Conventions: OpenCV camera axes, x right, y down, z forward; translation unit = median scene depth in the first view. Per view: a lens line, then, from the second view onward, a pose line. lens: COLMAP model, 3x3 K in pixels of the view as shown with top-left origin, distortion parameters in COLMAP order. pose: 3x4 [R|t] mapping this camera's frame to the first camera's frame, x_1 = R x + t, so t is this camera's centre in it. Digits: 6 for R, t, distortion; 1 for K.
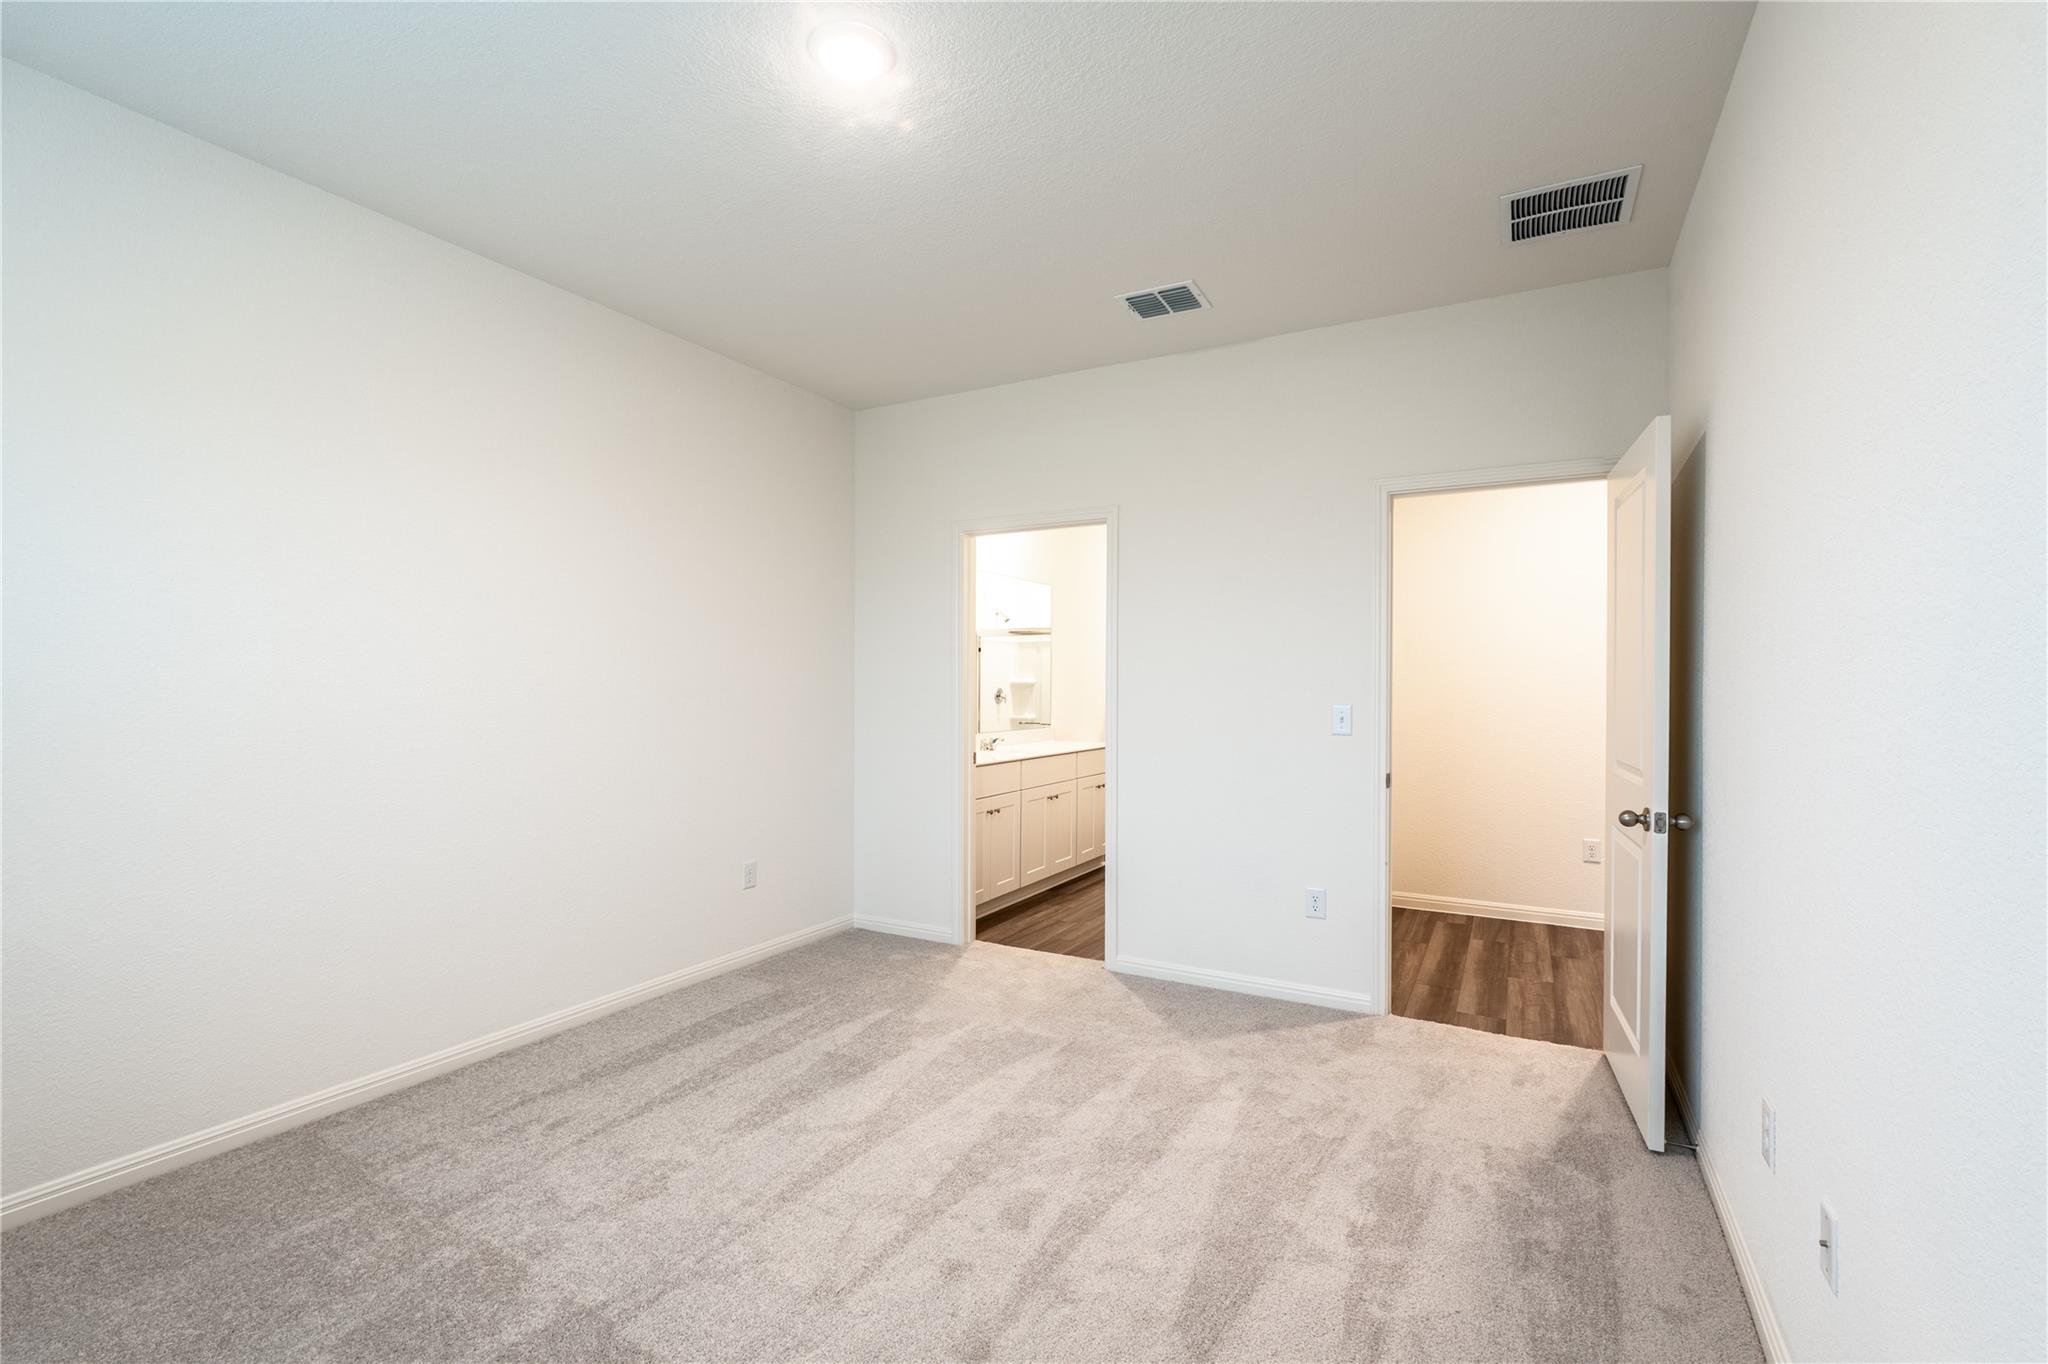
lens RADIAL K [[892.5, 0, 1025.1], [0, 892.5, 685.2], [0, 0, 1]] dist [-0.003326, 0.000345]
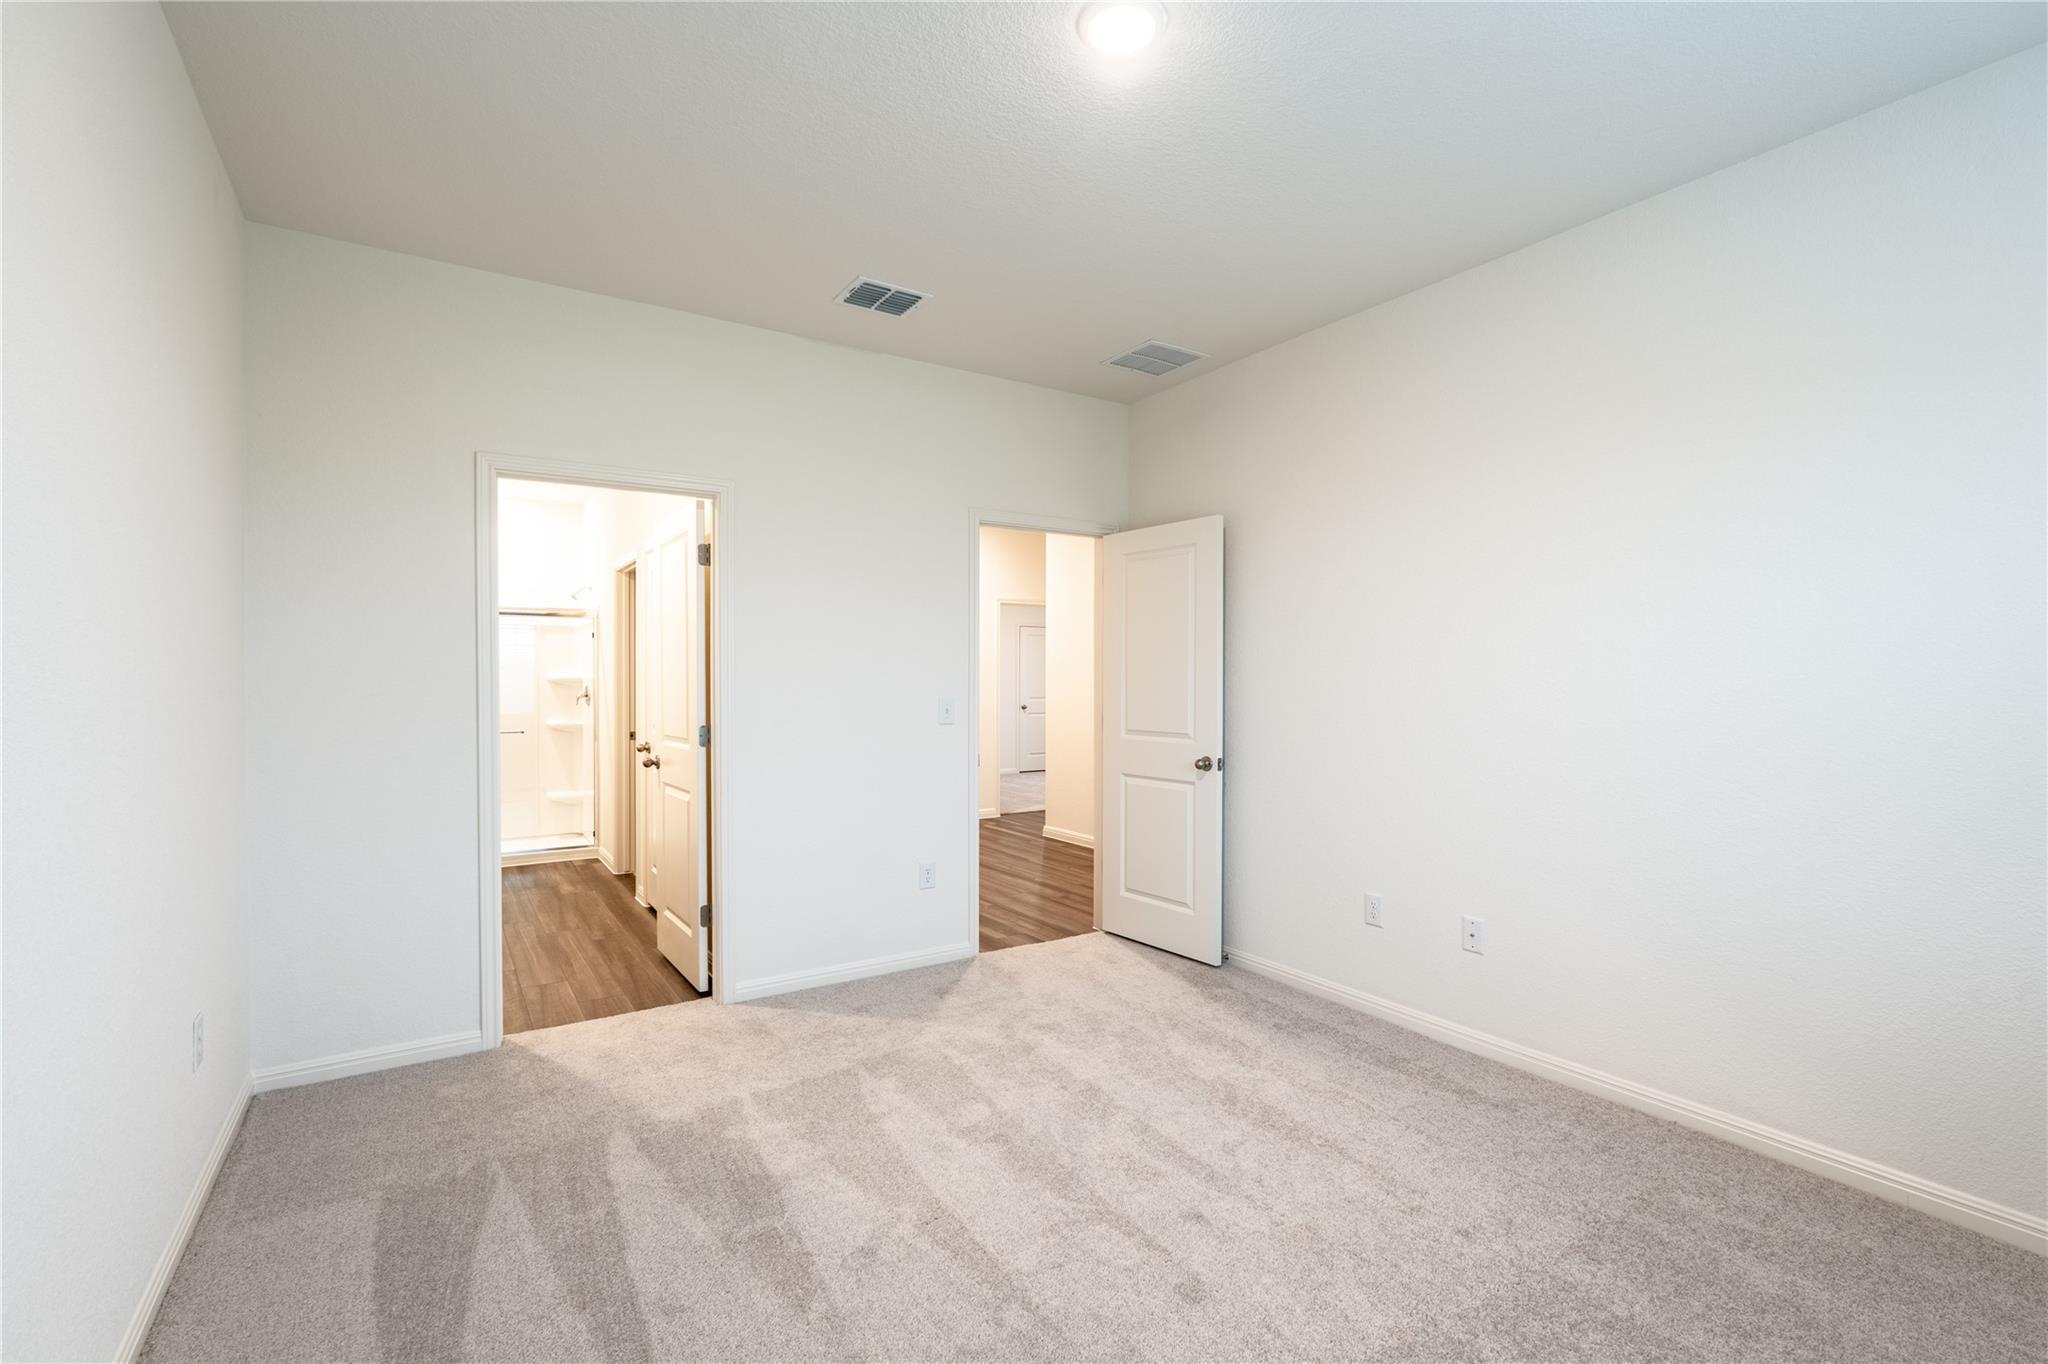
lens RADIAL K [[892.5, 0, 1025.1], [0, 892.5, 685.2], [0, 0, 1]] dist [-0.003326, 0.000345]
pose [[0.483841, -0.006547, 0.875131, -0.659669], [0.003633, 0.999978, 0.005473, -0.000938], [-0.875148, 0.000531, 0.483854, 0.383769]]
